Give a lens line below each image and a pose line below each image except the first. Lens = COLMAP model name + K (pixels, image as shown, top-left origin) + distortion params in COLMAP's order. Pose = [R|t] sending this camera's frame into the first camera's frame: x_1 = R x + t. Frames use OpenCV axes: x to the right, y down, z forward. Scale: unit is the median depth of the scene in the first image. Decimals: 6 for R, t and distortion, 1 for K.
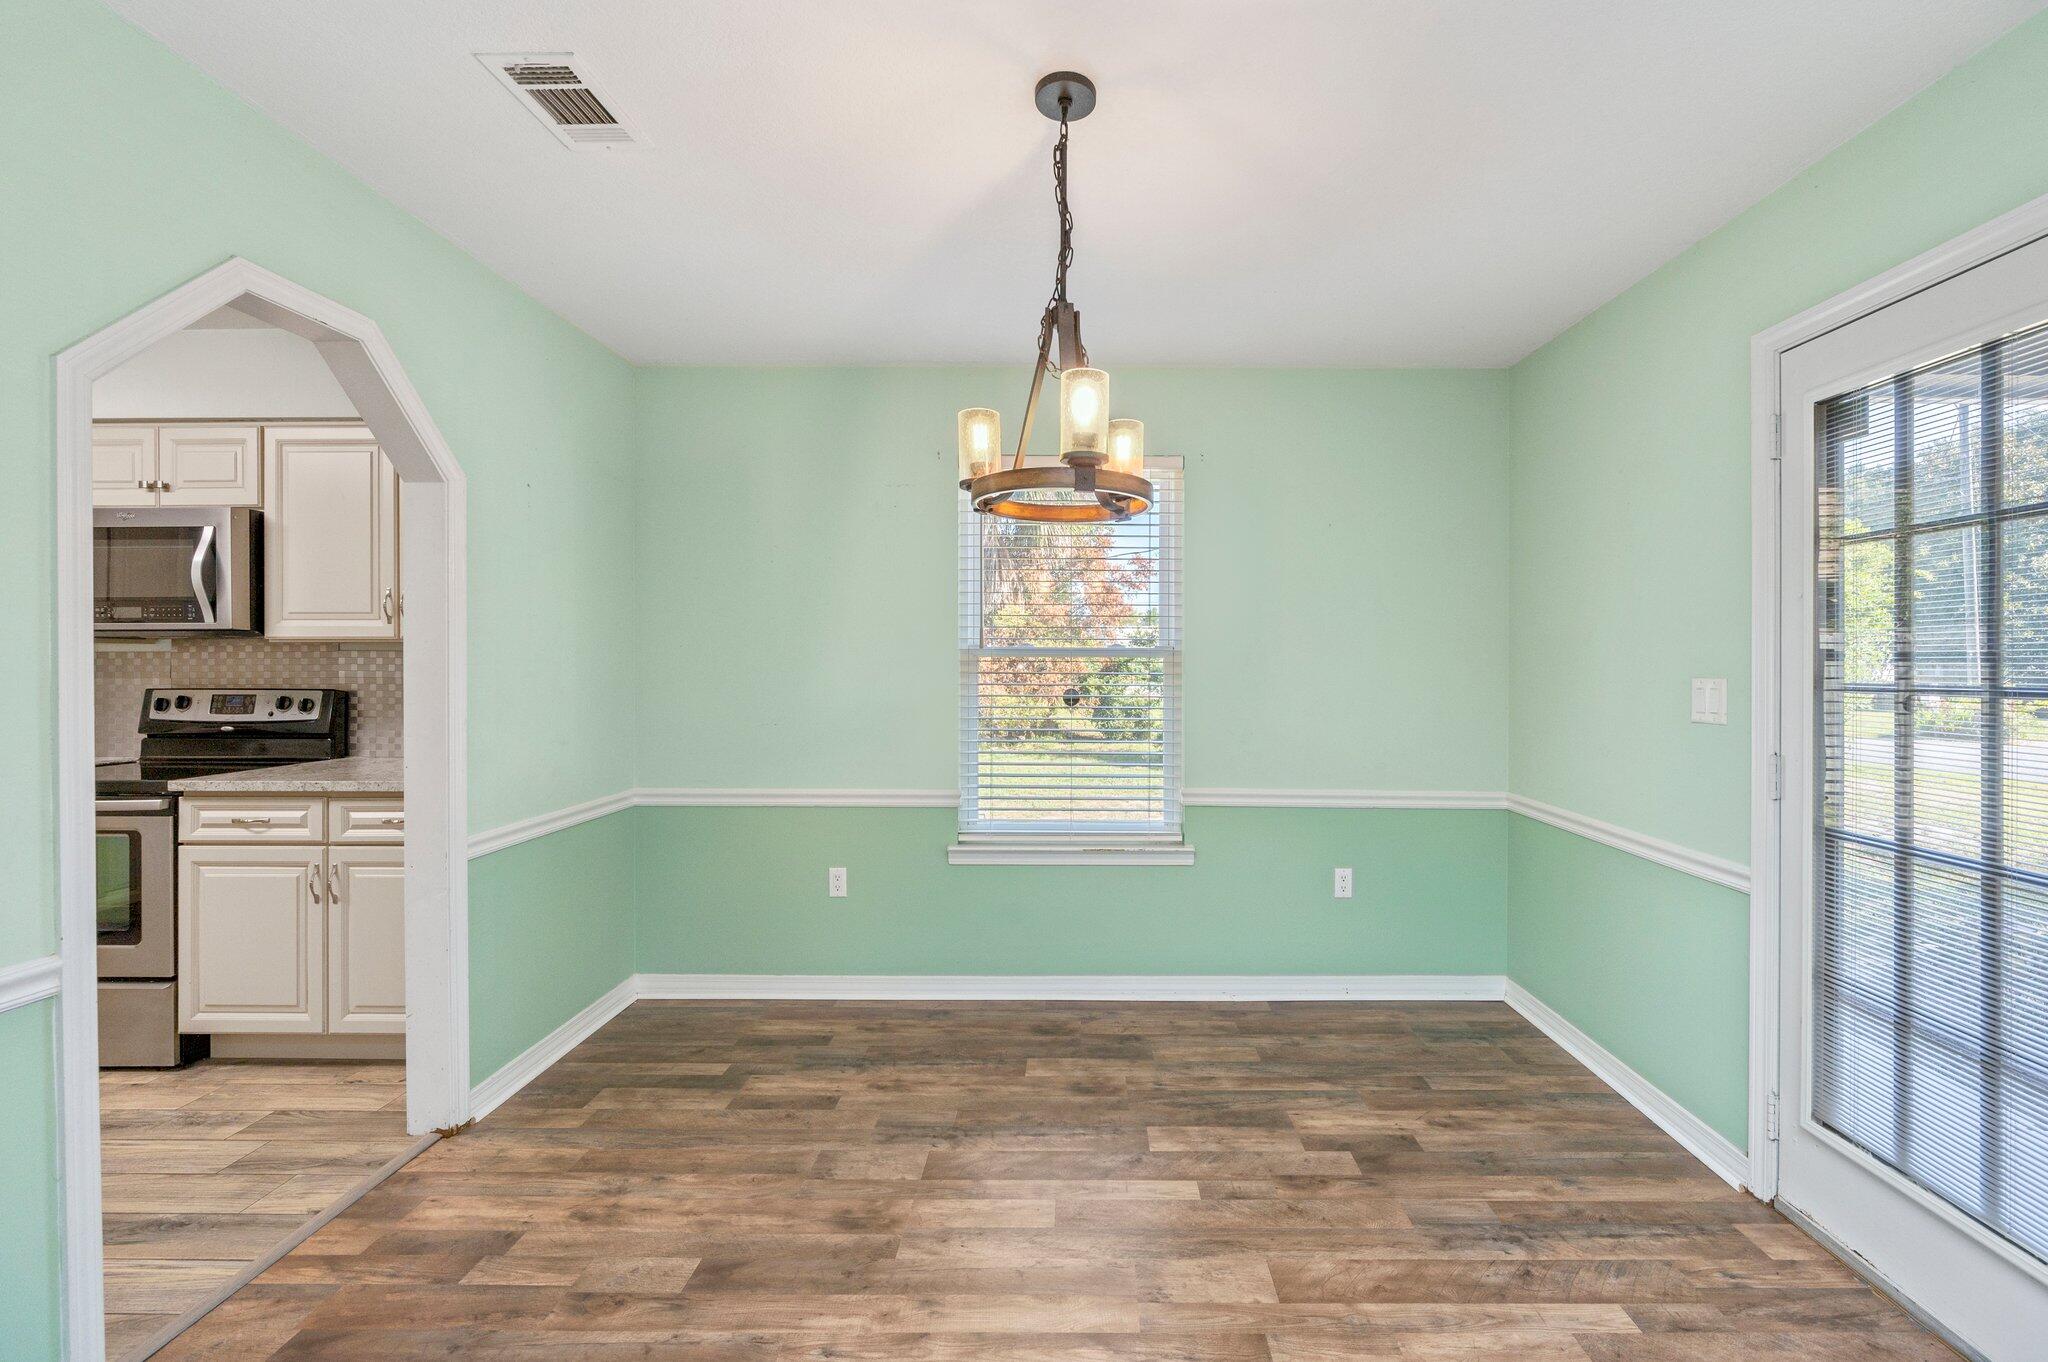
lens RADIAL K [[822.2, 0, 1066.4], [0, 822.2, 650.8], [0, 0, 1]] dist [-0.007141, -0.000062]
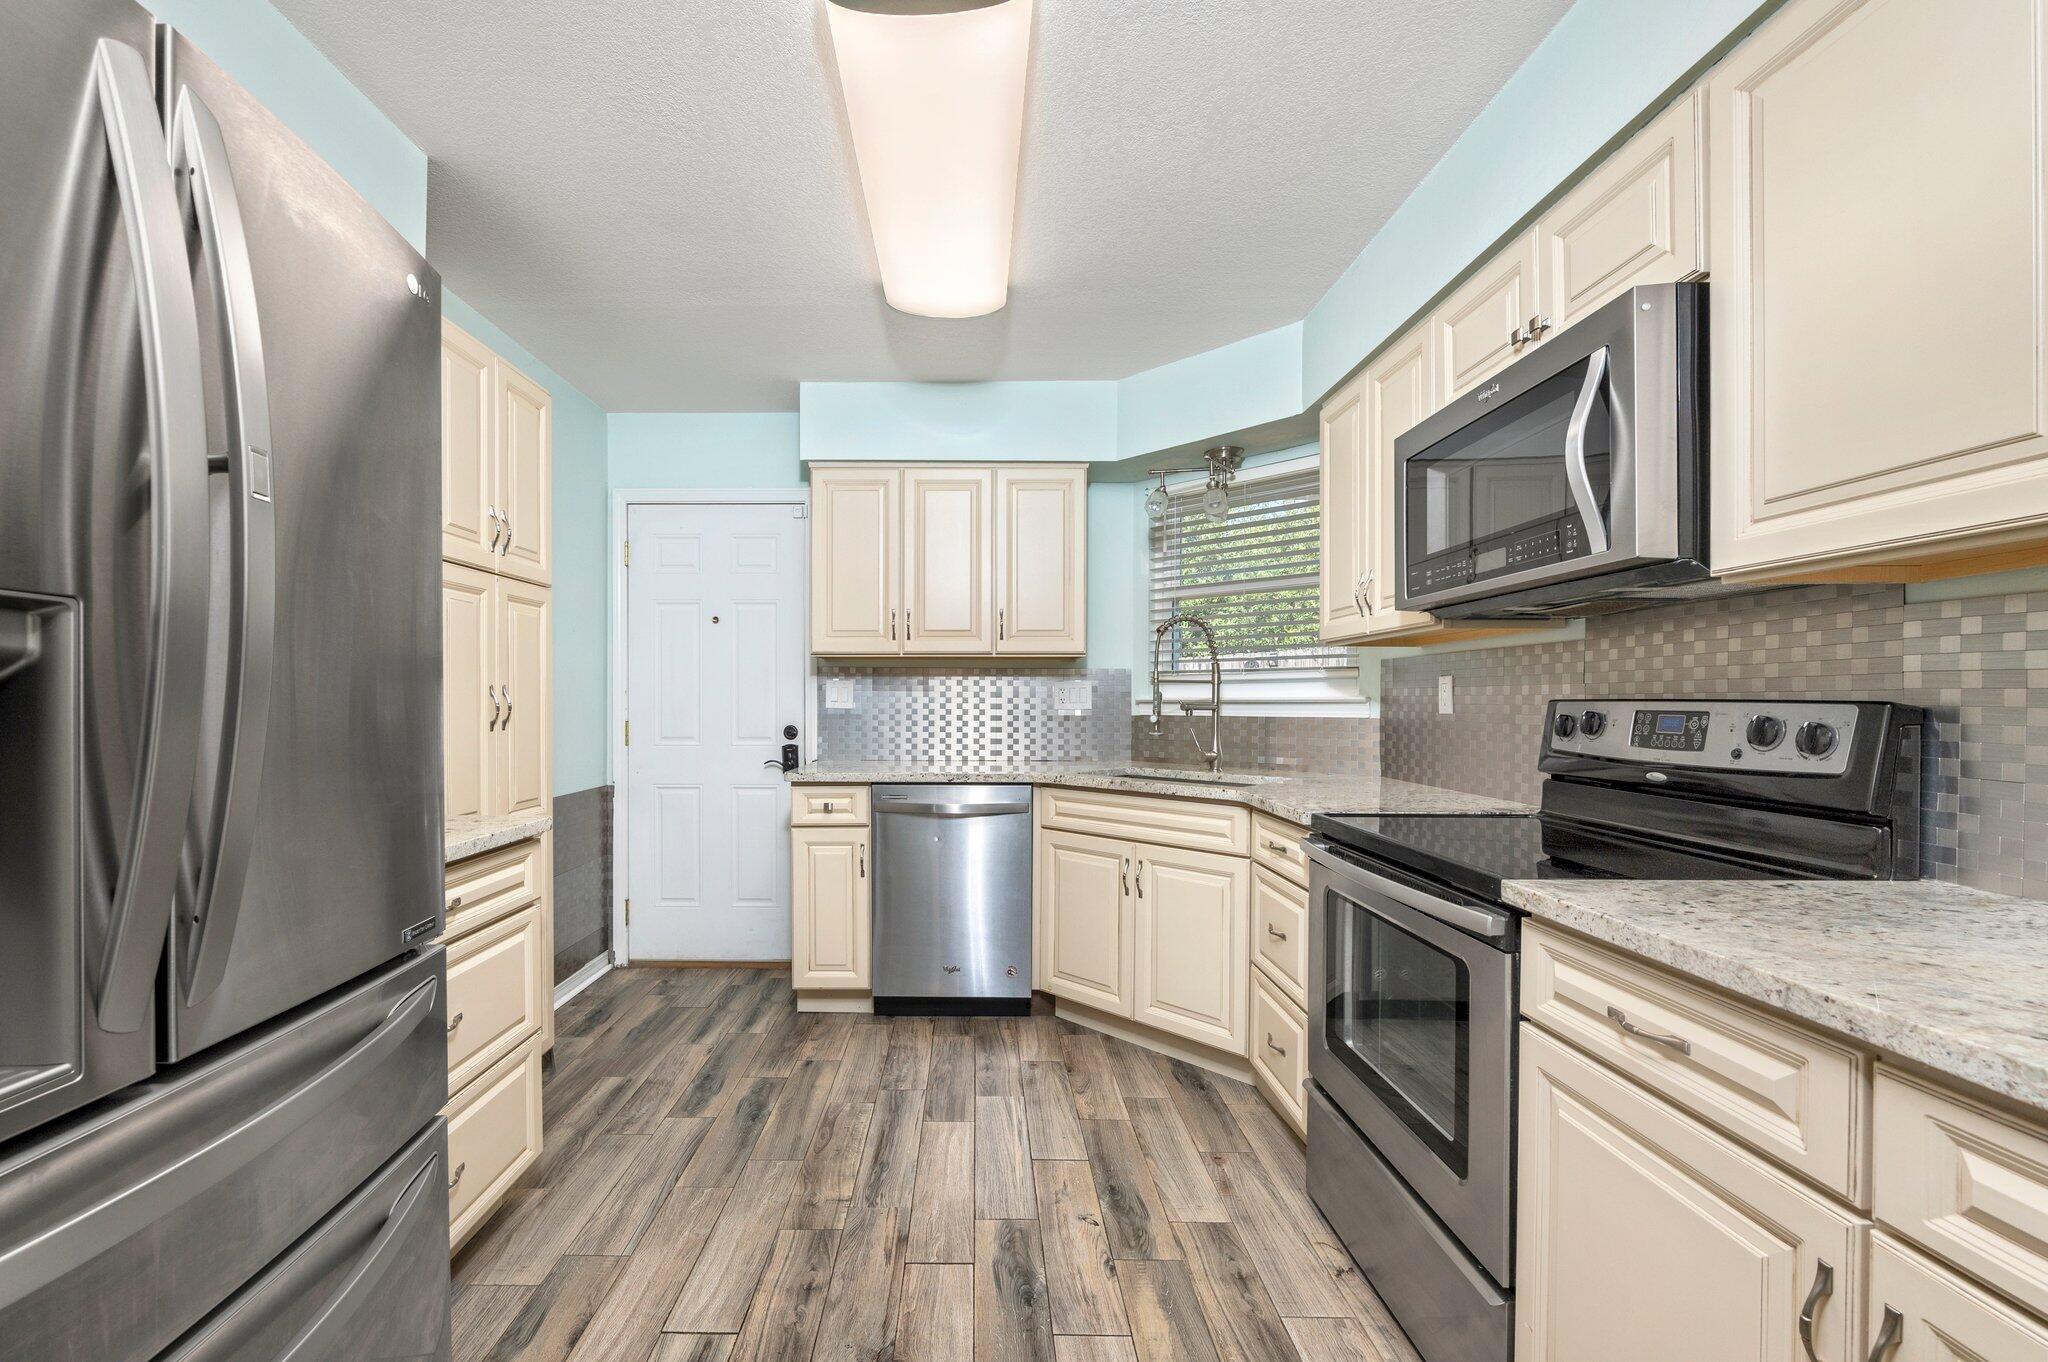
lens RADIAL K [[822.2, 0, 963.6], [0, 822.2, 702.4], [0, 0, 1]] dist [-0.007141, -0.000062]
pose [[-0.014074, 0.003920, -0.999893, -0.506194], [0.012244, 0.999918, 0.003748, 0.040934], [0.999826, -0.012190, -0.014121, 0.569402]]
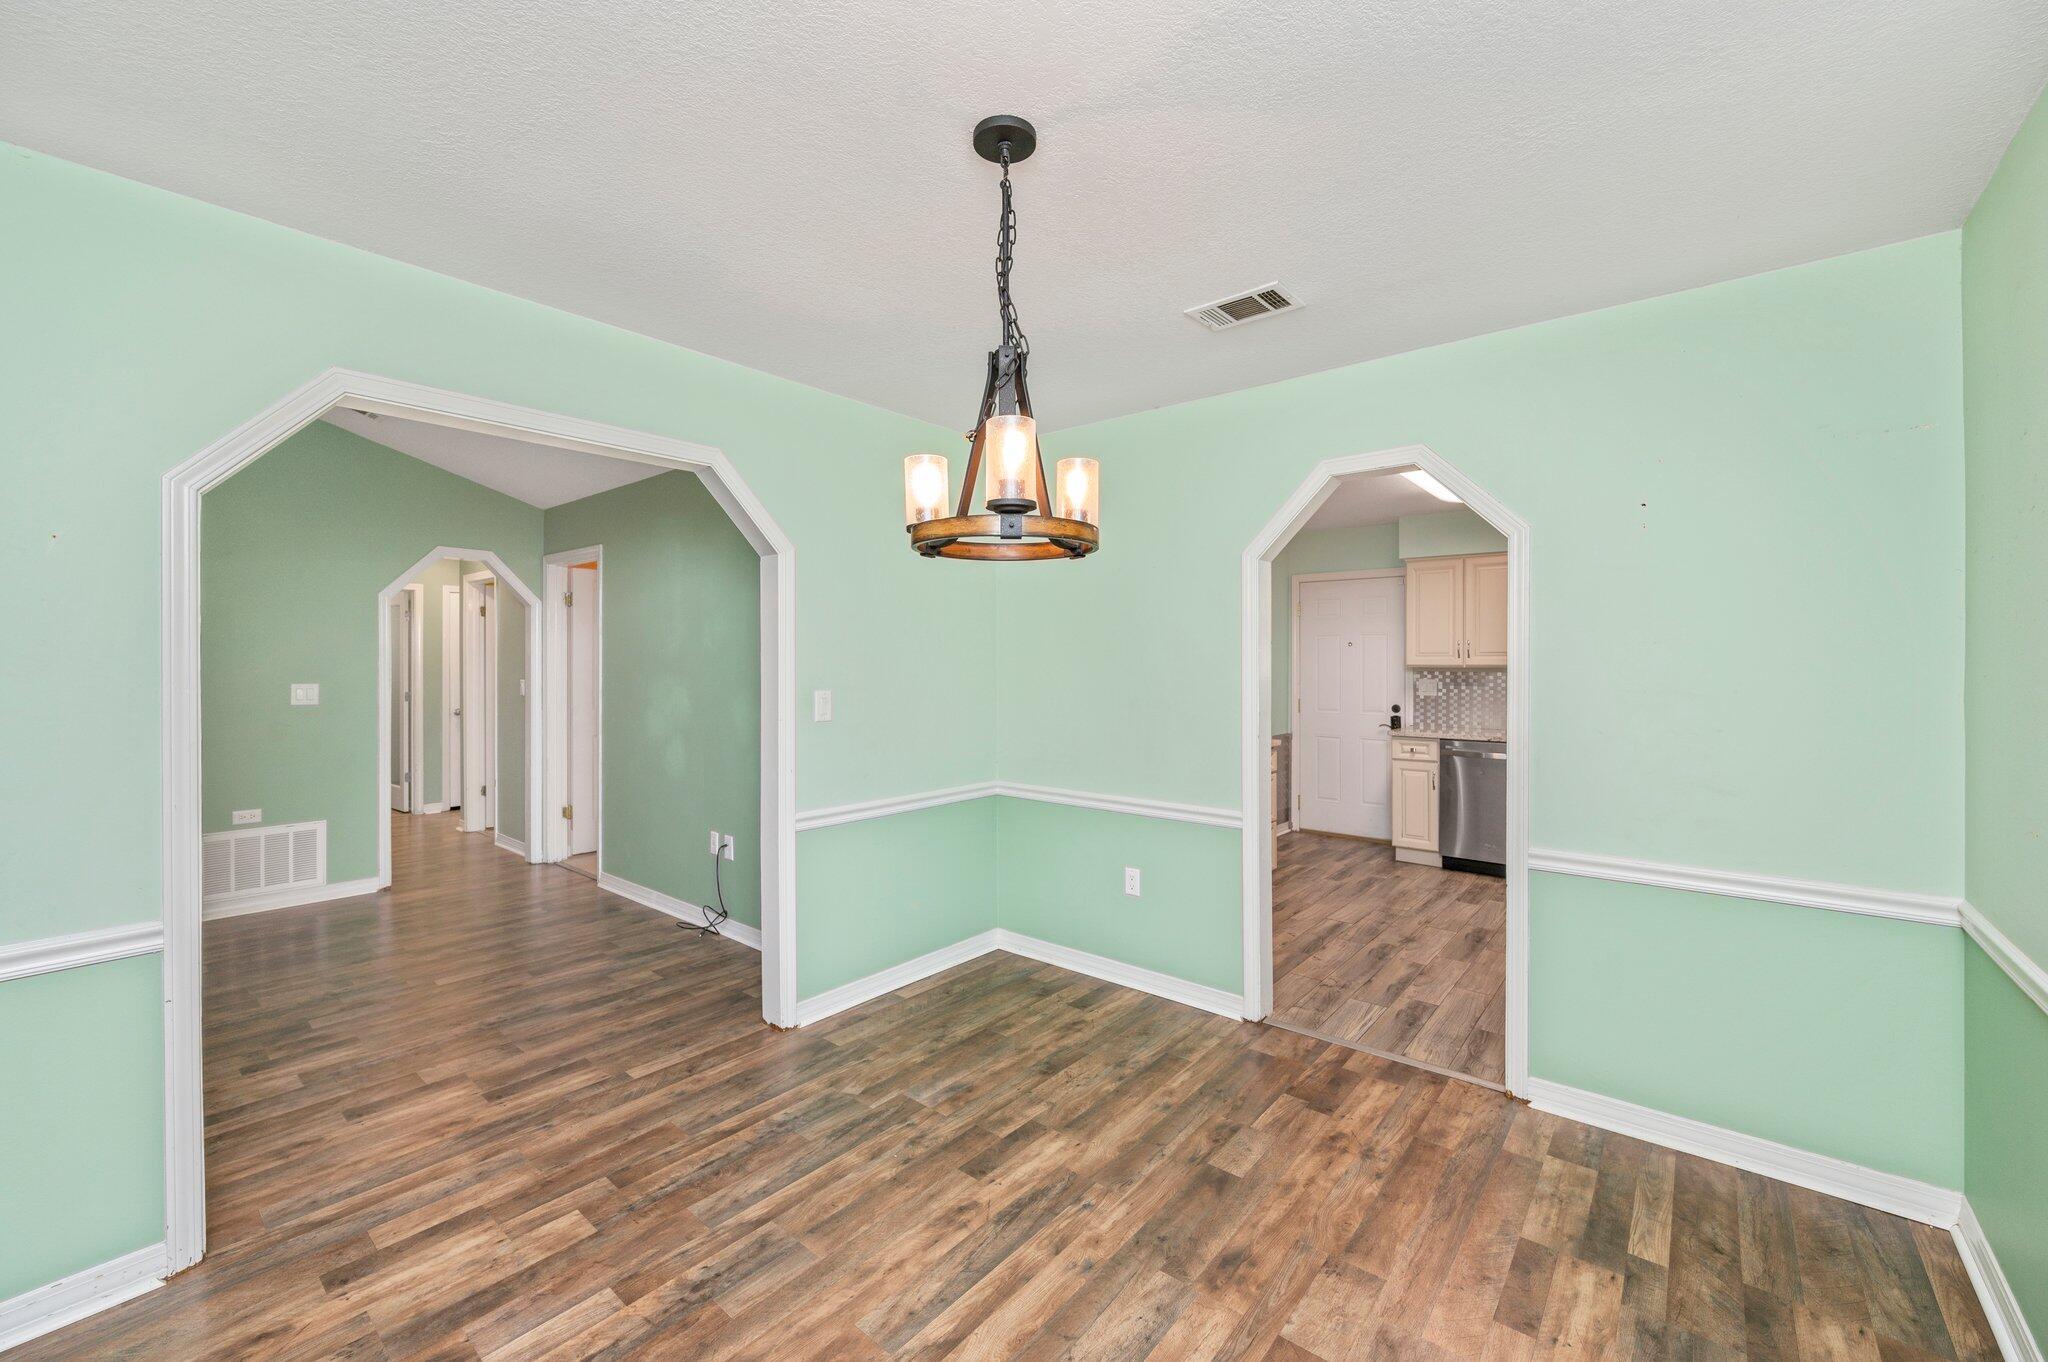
lens RADIAL K [[822.2, 0, 1032.6], [0, 822.2, 669.3], [0, 0, 1]] dist [-0.007141, -0.000062]
pose [[-0.626713, -0.005862, -0.779228, 0.378908], [0.003641, 0.999939, -0.010451, 0.011090], [0.779241, -0.009386, -0.626654, 0.854489]]
